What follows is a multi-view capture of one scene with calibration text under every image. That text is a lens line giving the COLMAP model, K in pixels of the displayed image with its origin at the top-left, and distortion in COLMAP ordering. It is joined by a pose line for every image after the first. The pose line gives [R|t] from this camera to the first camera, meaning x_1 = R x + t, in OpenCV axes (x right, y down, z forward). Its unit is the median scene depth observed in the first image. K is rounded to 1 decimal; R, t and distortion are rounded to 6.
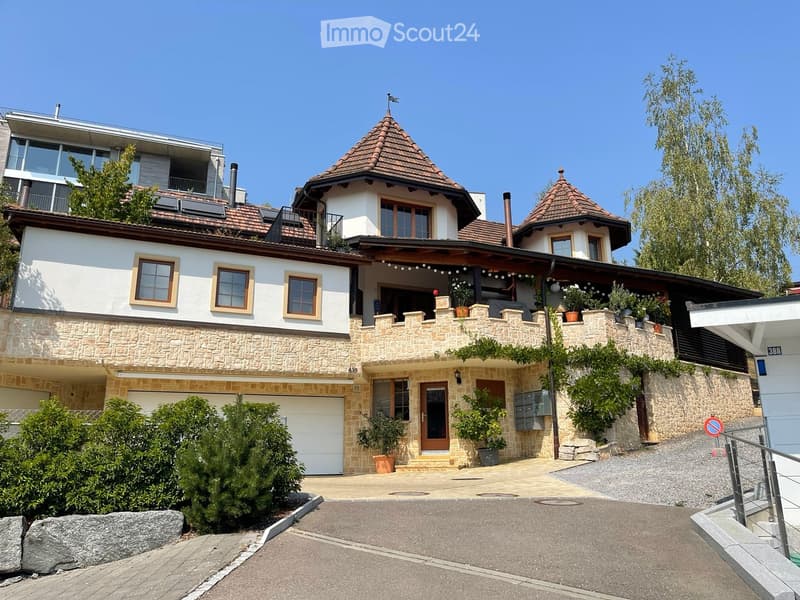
lens RADIAL K [[606.5, 0, 400.0], [0, 606.5, 300.0], [0, 0, 1]] dist [0.073547, -0.089226]
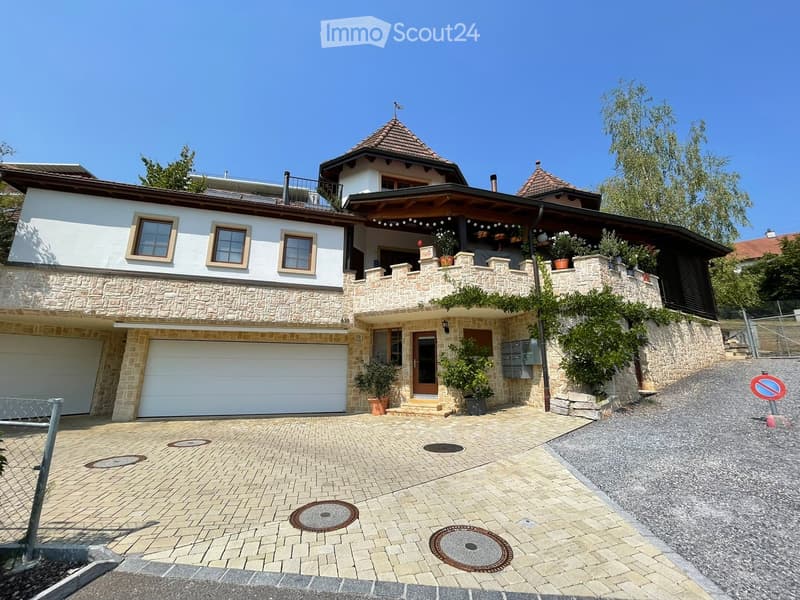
lens RADIAL K [[322.8, 0, 393.1], [0, 322.8, 298.4], [0, 0, 1]] dist [-0.000672, -0.000219]
pose [[0.990519, -0.016548, -0.136375, 0.084845], [0.021440, 0.999175, 0.034480, 0.058970], [0.135692, -0.037077, 0.990057, 0.453121]]
